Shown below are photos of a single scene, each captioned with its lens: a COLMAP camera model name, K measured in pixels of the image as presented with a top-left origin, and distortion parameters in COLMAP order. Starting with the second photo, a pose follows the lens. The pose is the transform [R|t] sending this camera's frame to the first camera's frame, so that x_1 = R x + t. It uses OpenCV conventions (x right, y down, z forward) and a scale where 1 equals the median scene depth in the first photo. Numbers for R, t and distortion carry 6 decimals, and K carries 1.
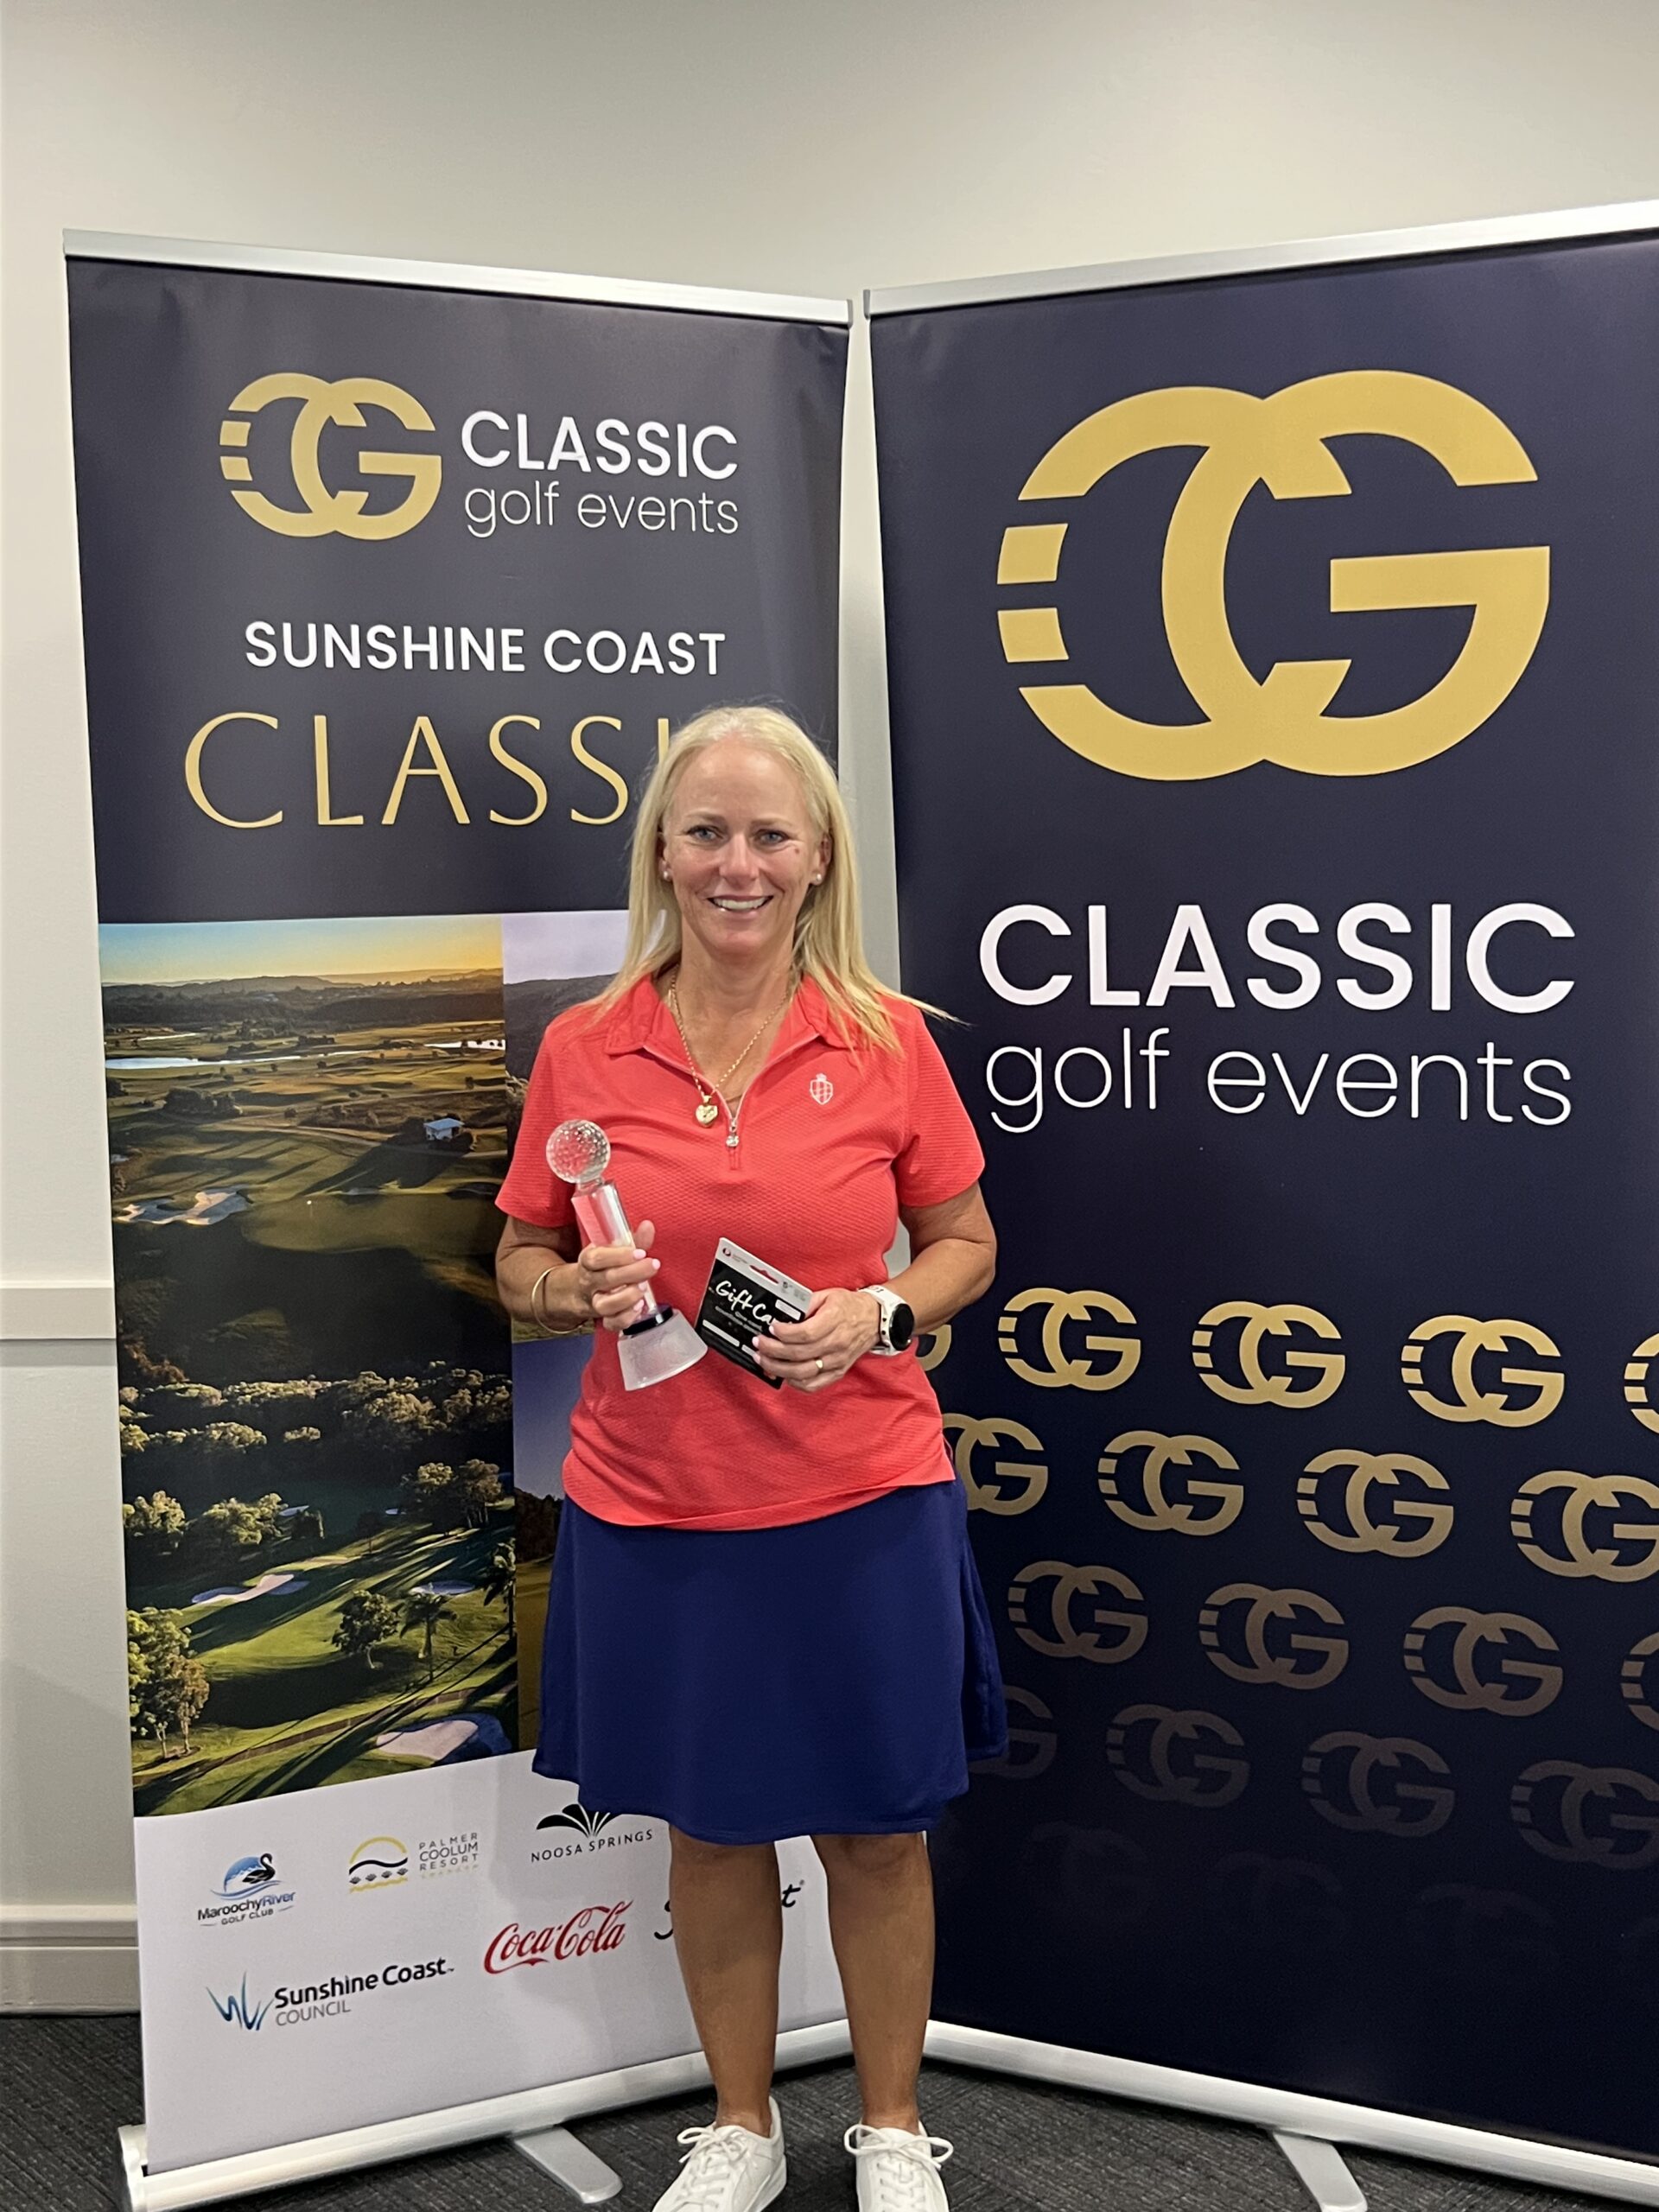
lens RADIAL K [[2427.2, 0, 804.2], [0, 2427.2, 1075.5], [0, 0, 1]] dist [0.018078, 0.000000]
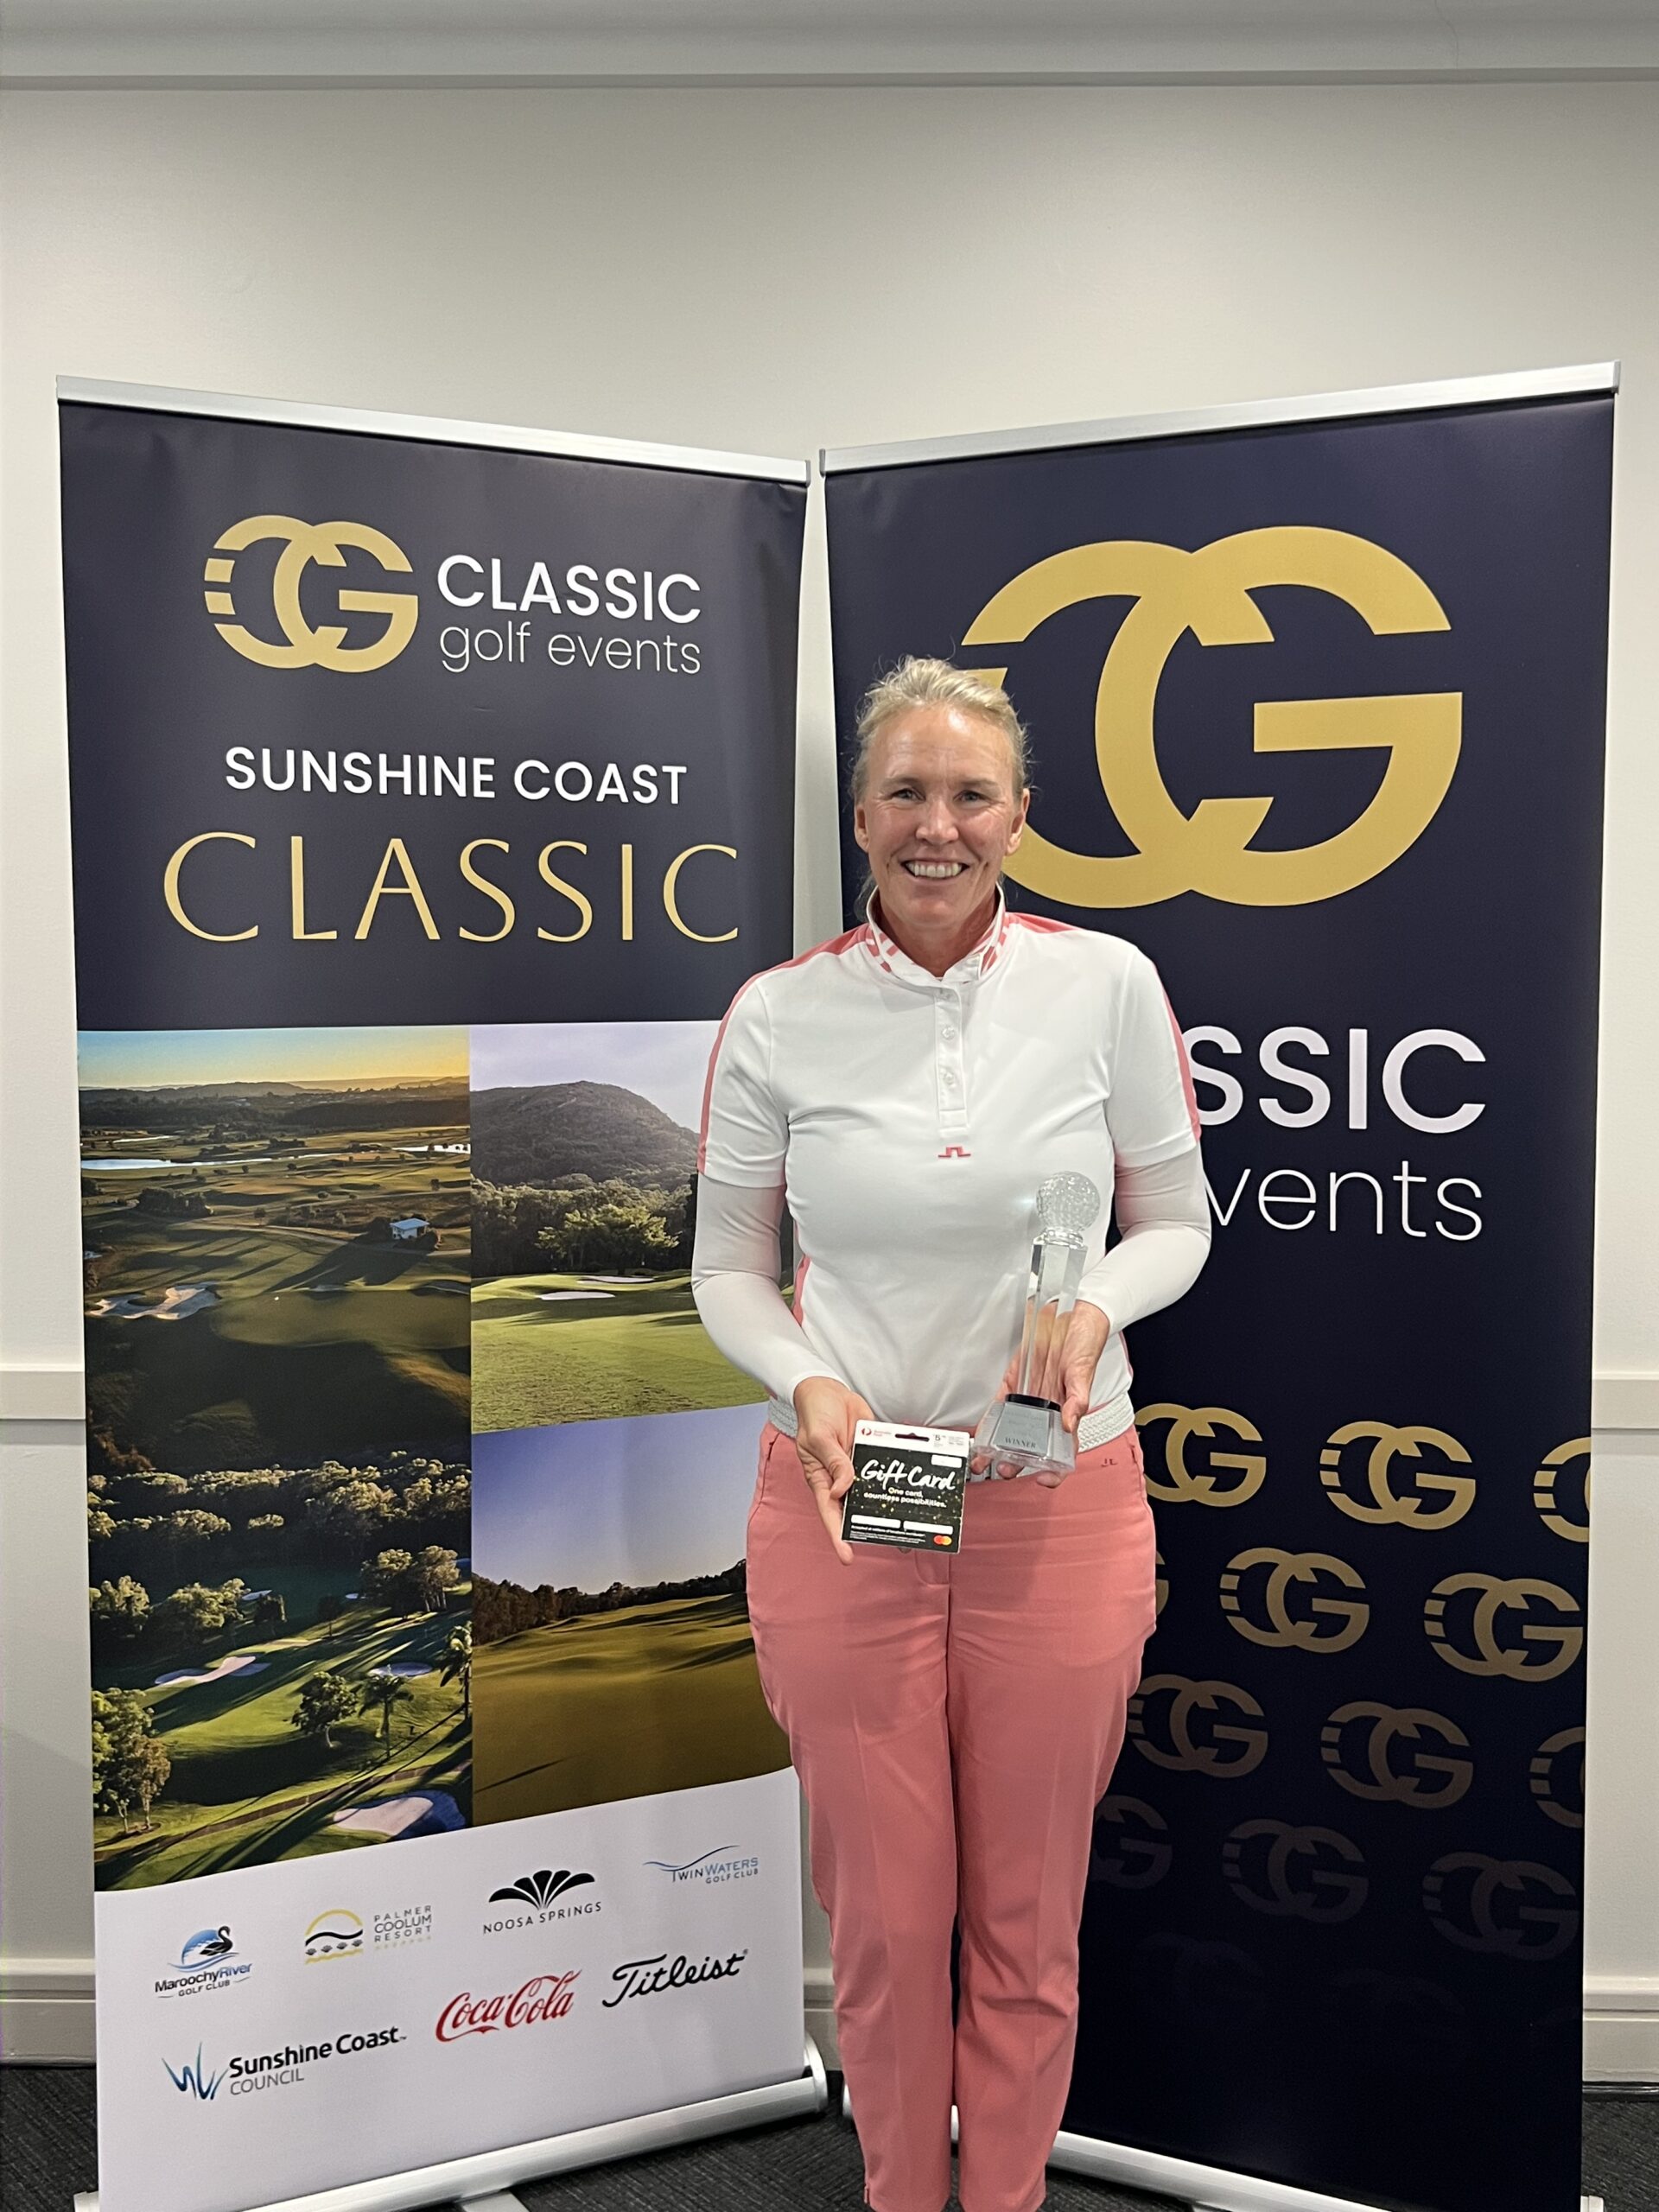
lens RADIAL K [[2038.6, 0, 814.8], [0, 2038.6, 1059.1], [0, 0, 1]] dist [-0.003621, 0.000000]
pose [[0.999911, 0.013170, 0.001918, 0.024735], [-0.013061, 0.998725, -0.048770, -0.010879], [-0.002558, 0.048740, 0.998808, 0.116867]]
